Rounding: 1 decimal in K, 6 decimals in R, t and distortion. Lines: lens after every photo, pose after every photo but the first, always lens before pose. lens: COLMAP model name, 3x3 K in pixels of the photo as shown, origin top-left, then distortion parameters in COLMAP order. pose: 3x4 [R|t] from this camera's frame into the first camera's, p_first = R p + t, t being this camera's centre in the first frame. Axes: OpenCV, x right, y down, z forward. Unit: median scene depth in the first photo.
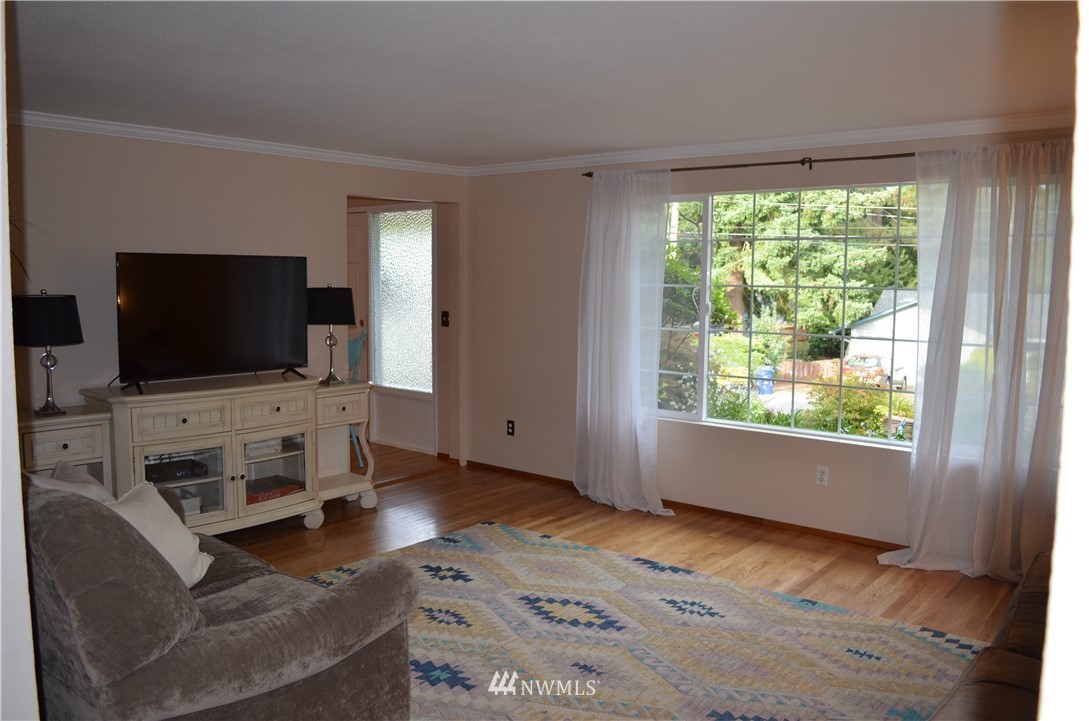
lens RADIAL K [[864.2, 0, 544.7], [0, 864.2, 361.9], [0, 0, 1]] dist [-0.064524, -0.008579]
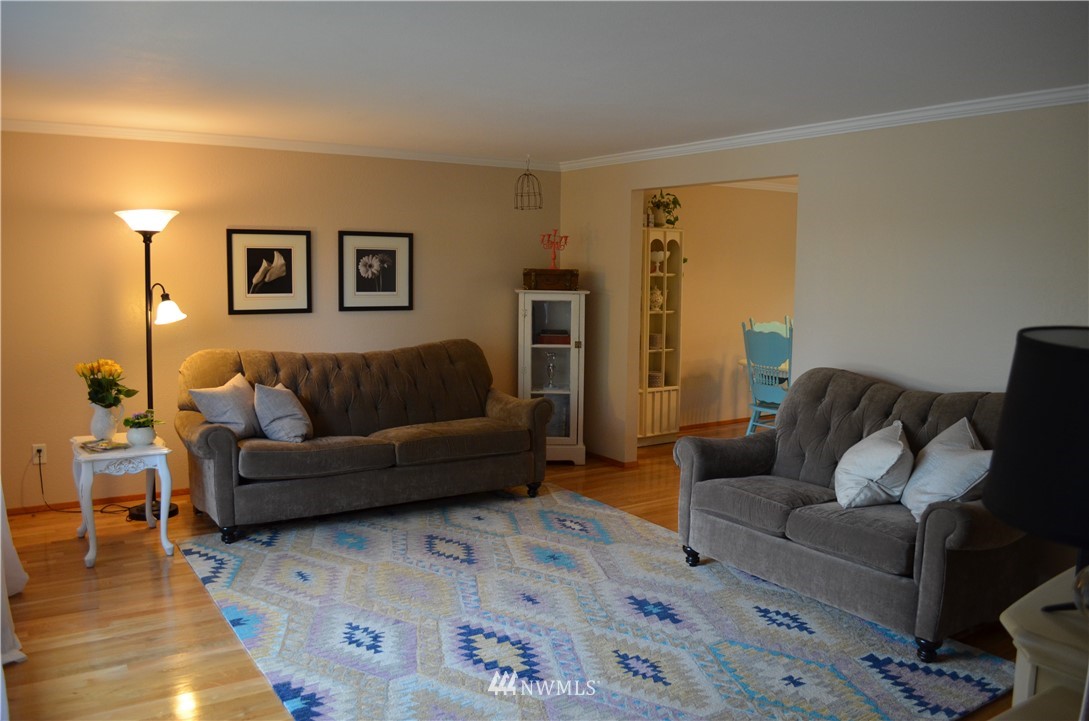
lens RADIAL K [[864.2, 0, 544.2], [0, 864.2, 362.0], [0, 0, 1]] dist [-0.064524, -0.008579]
pose [[-0.957133, -0.051683, 0.285000, -0.255156], [0.007544, 0.979170, 0.202902, -0.177281], [-0.289550, 0.196354, -0.936806, 1.785566]]
